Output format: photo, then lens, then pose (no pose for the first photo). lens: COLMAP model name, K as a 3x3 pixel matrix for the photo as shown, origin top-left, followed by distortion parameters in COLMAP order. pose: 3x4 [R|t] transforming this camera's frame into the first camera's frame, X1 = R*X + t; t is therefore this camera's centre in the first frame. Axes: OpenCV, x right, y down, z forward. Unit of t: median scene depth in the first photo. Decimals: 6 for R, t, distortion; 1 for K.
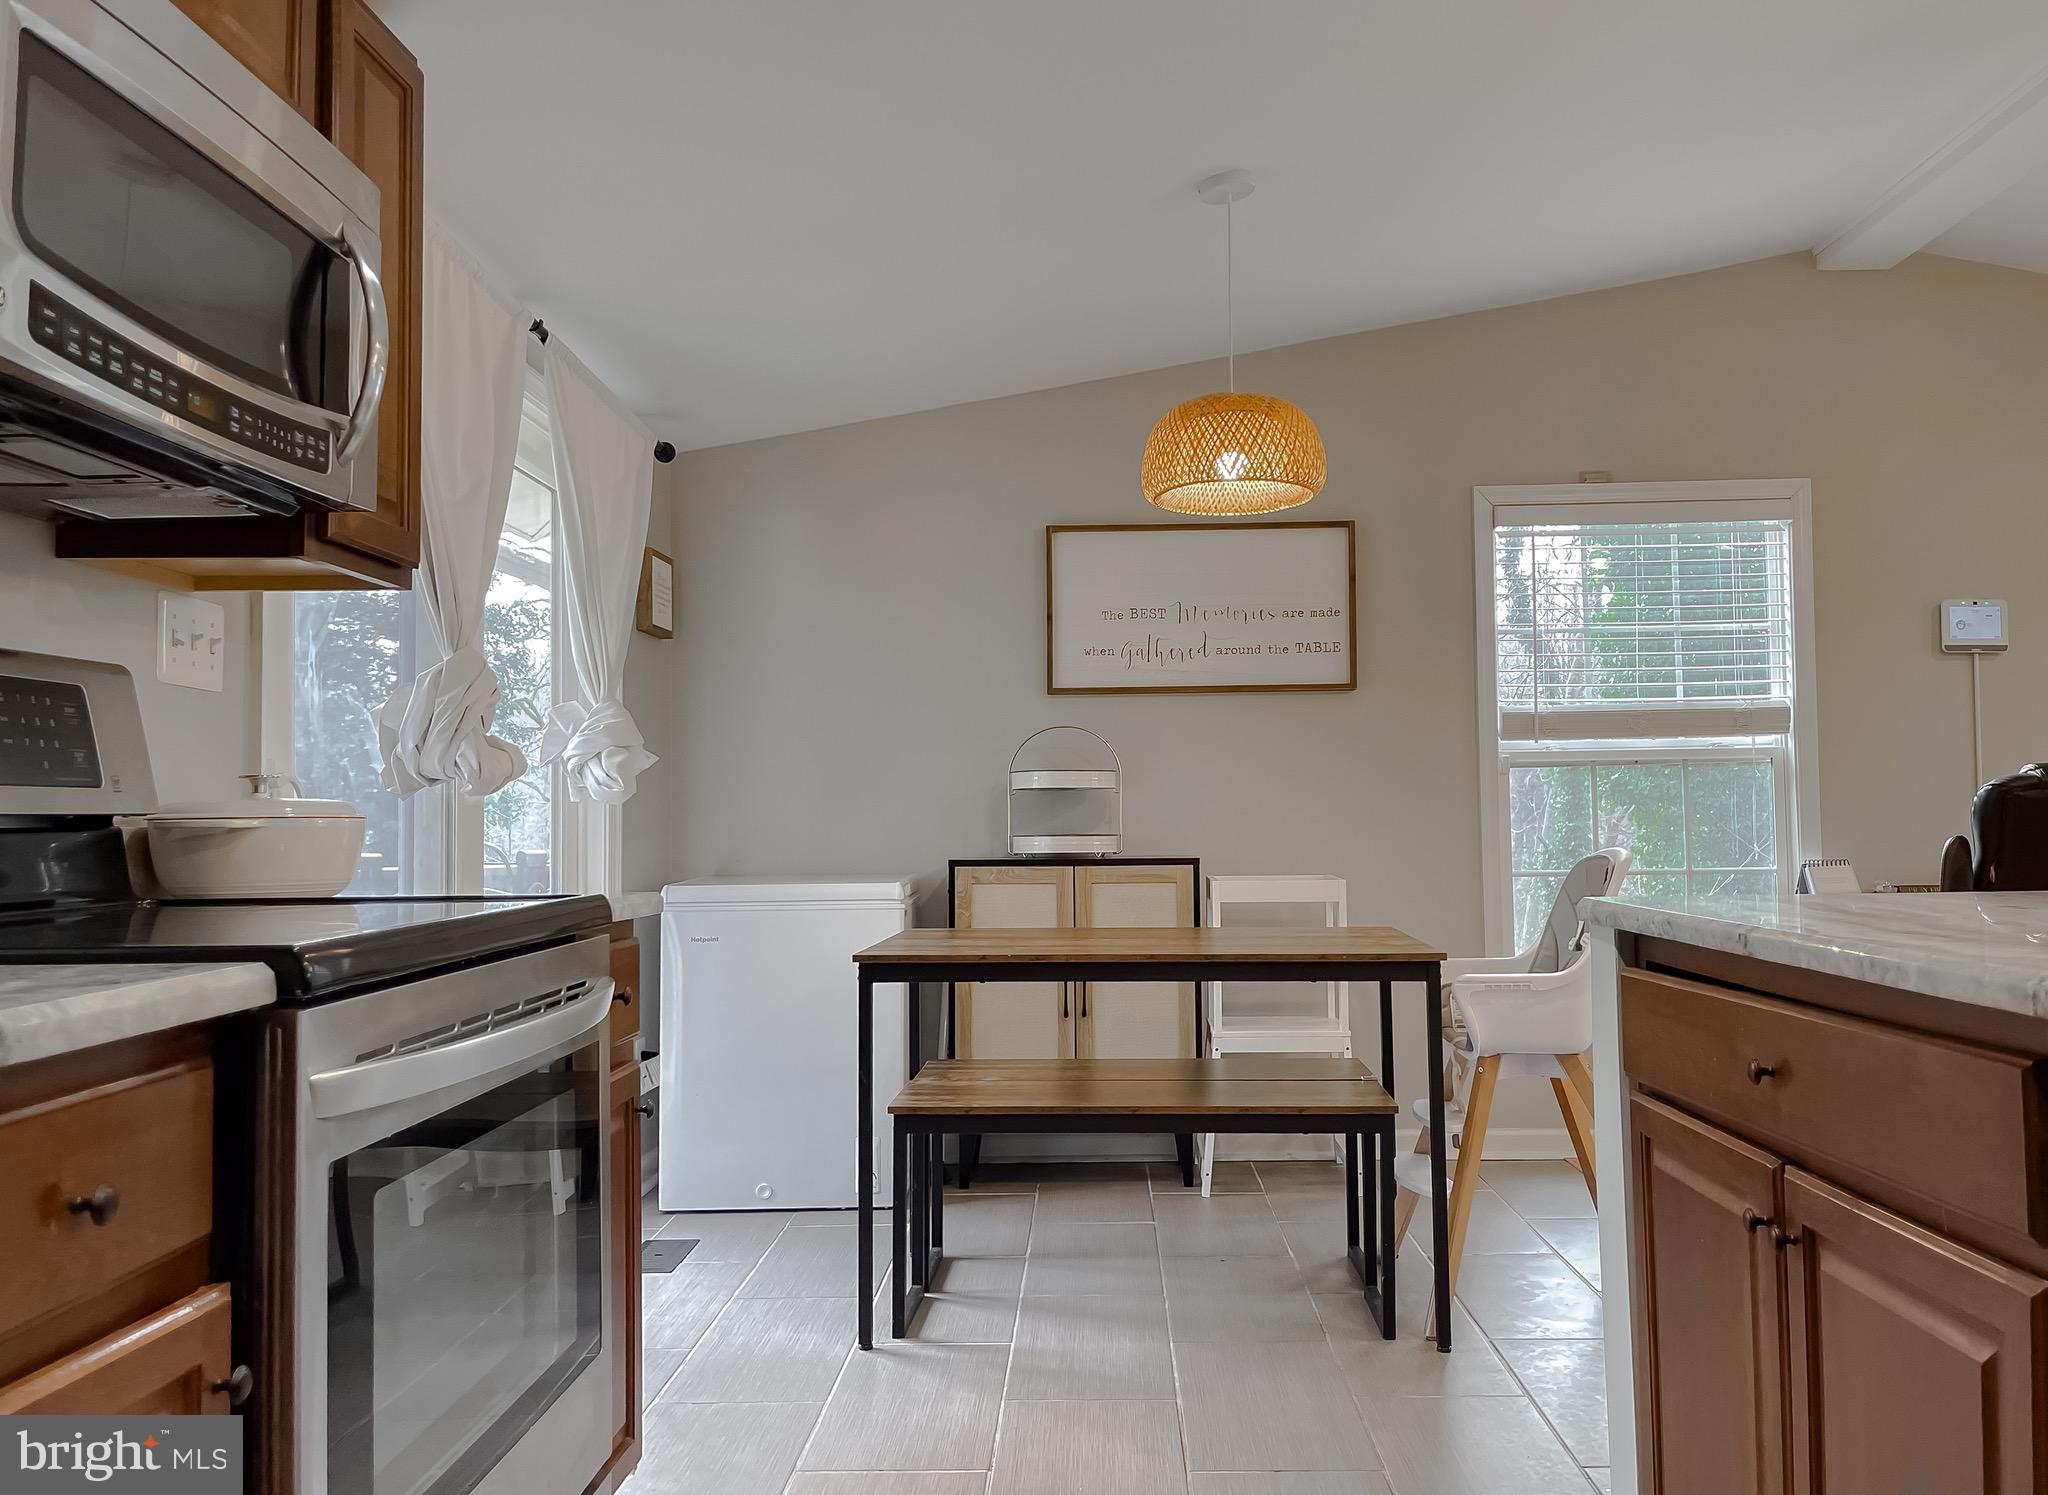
lens RADIAL K [[1618.2, 0, 1077.1], [0, 1618.2, 747.4], [0, 0, 1]] dist [0.064585, -0.109982]
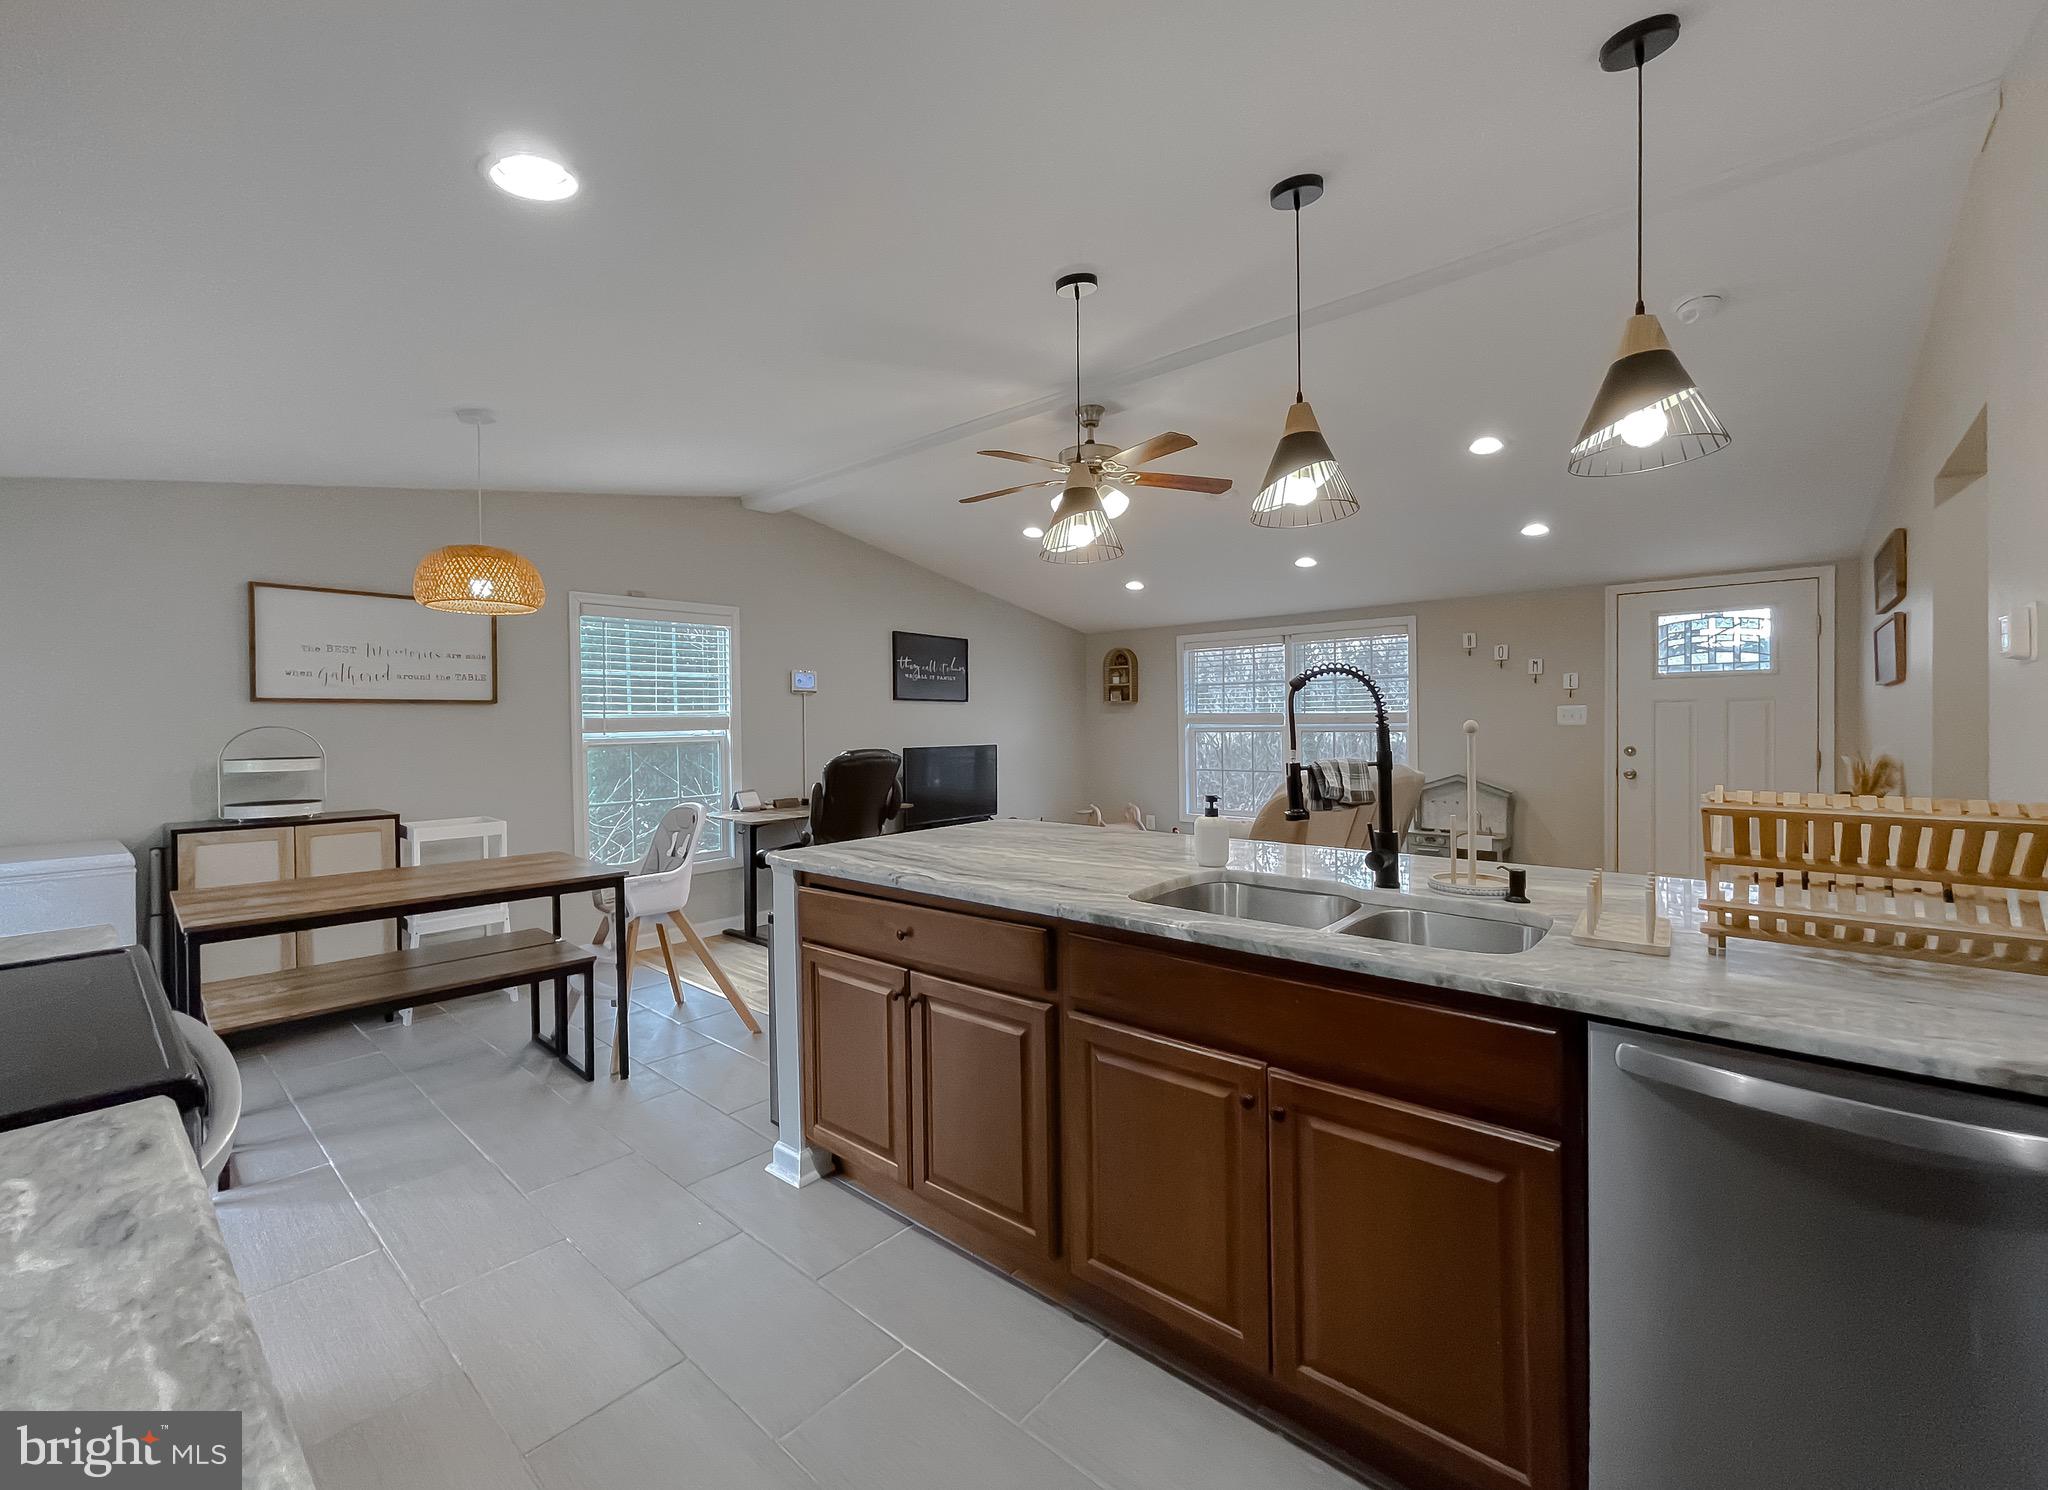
lens RADIAL K [[849.0, 0, 1017.1], [0, 849.0, 734.7], [0, 0, 1]] dist [-0.001372, 0.000311]
pose [[0.653371, -0.005730, 0.757016, -0.182662], [-0.029628, 0.999012, 0.033134, -0.062934], [-0.756458, -0.044078, 0.652555, 0.021196]]
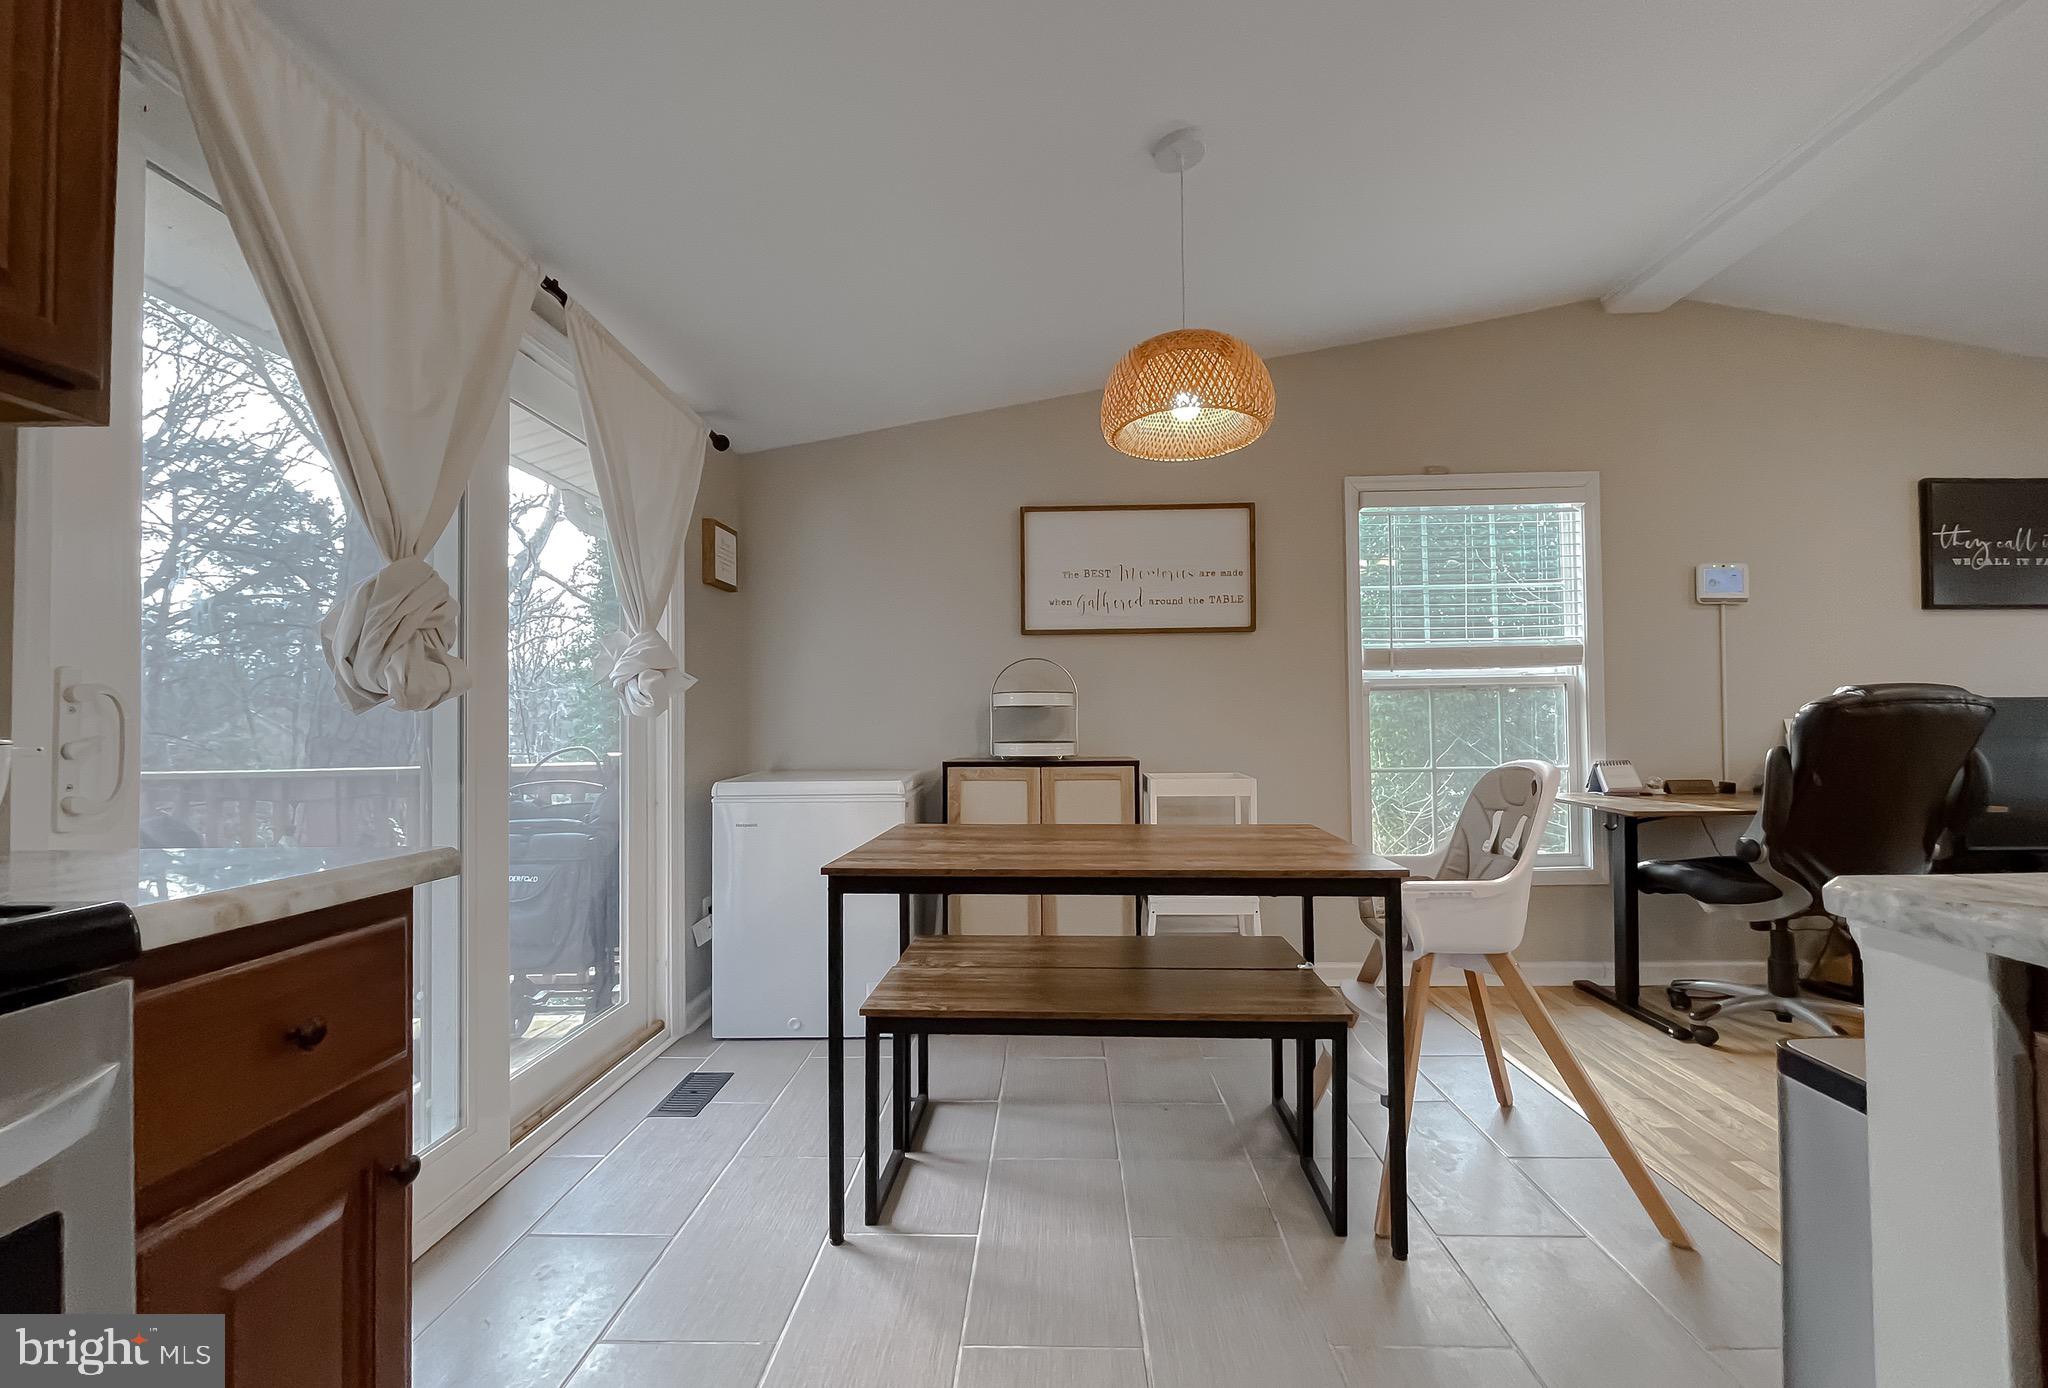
lens RADIAL K [[851.1, 0, 1026.2], [0, 851.1, 701.8], [0, 0, 1]] dist [-0.017156, 0.004118]
pose [[0.999714, 0.001254, -0.023888, 0.003029], [-0.000774, 0.999798, 0.020077, 0.010306], [0.023908, -0.020053, 0.999513, 0.390324]]
